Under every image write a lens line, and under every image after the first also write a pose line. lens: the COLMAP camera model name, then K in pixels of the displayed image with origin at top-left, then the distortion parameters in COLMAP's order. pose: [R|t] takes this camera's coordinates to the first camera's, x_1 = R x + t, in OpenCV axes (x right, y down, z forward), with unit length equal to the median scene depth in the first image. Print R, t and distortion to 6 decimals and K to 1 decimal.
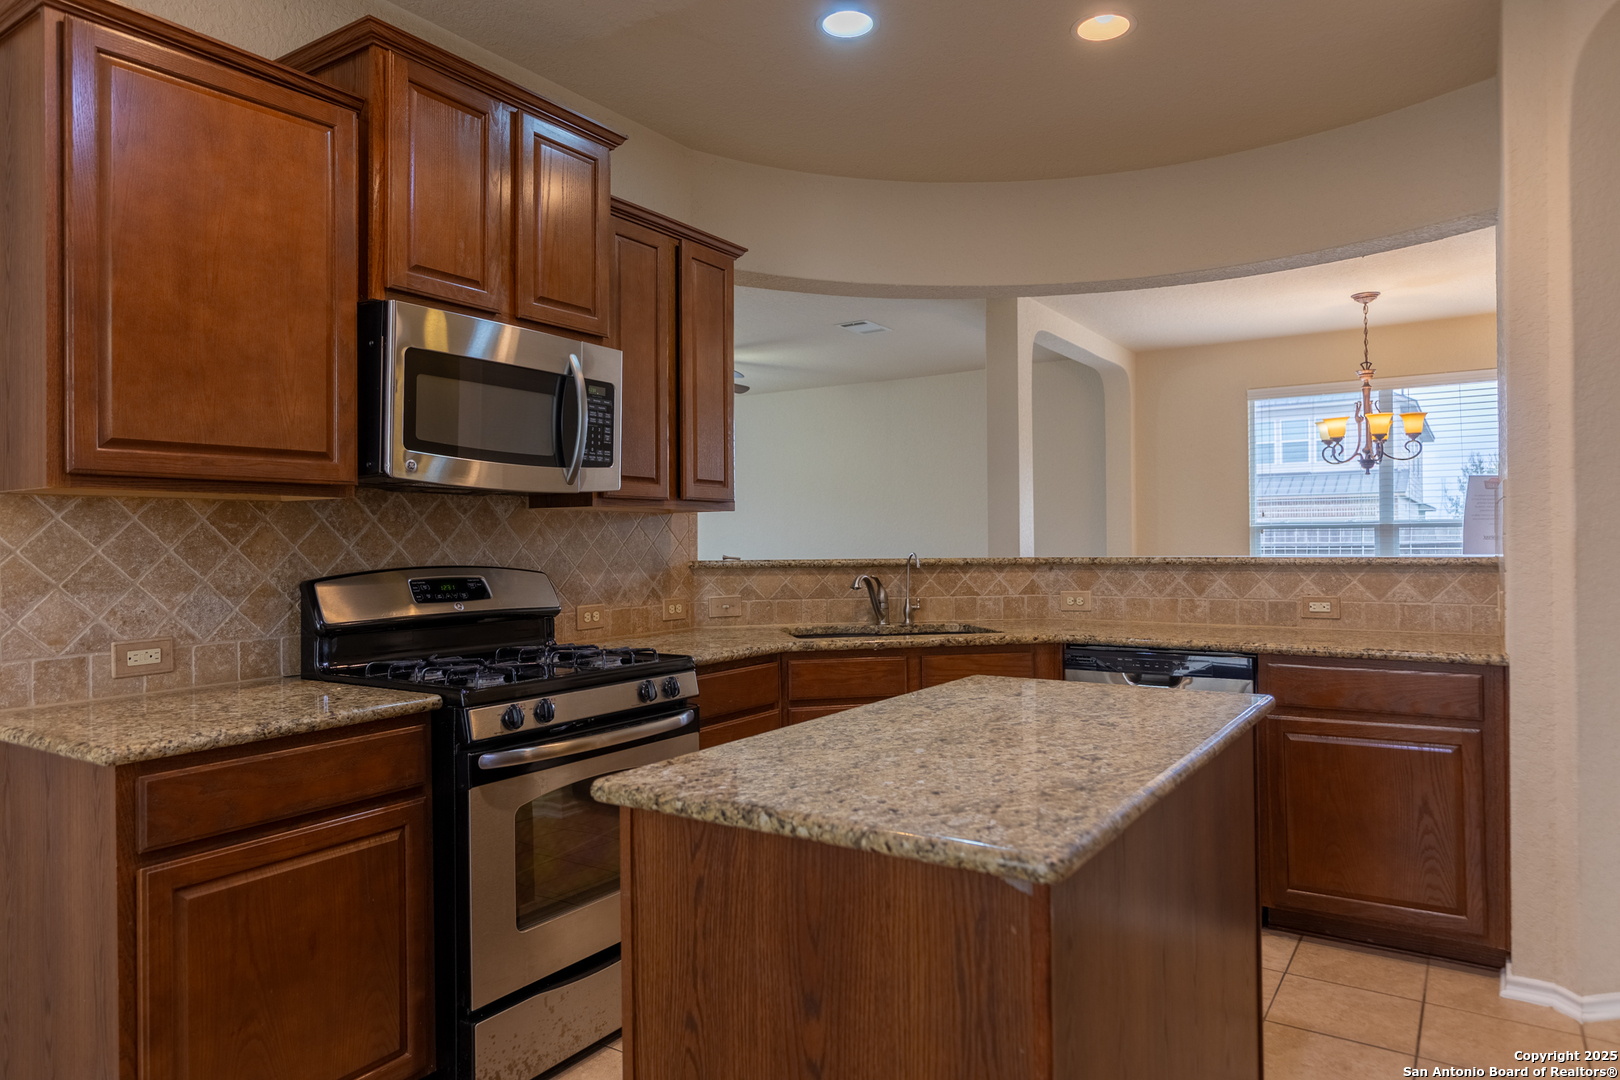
lens RADIAL K [[1006.6, 0, 811.2], [0, 1006.6, 529.5], [0, 0, 1]] dist [0.004627, -0.002733]
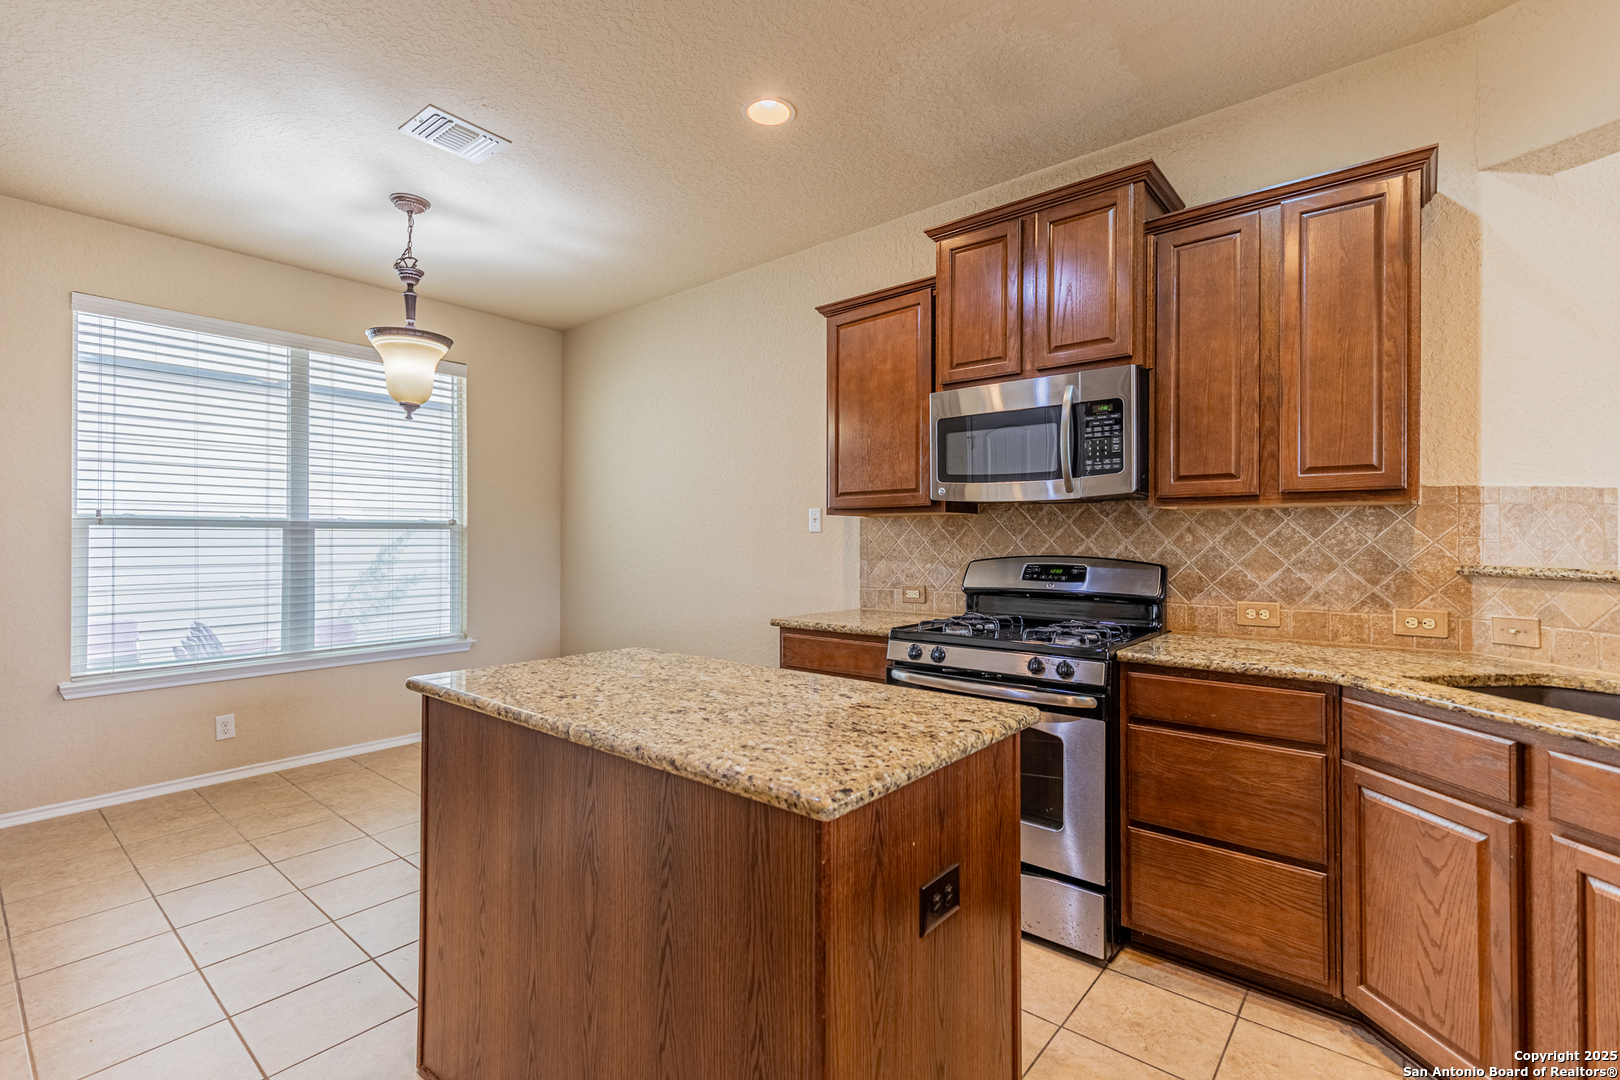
lens RADIAL K [[730.1, 0, 811.7], [0, 730.1, 539.3], [0, 0, 1]] dist [0.008524, -0.001229]
pose [[-0.109486, 0.008850, -0.993949, 0.640383], [0.012910, 0.999889, 0.007481, 0.001576], [0.993904, -0.012013, -0.109588, 0.741252]]
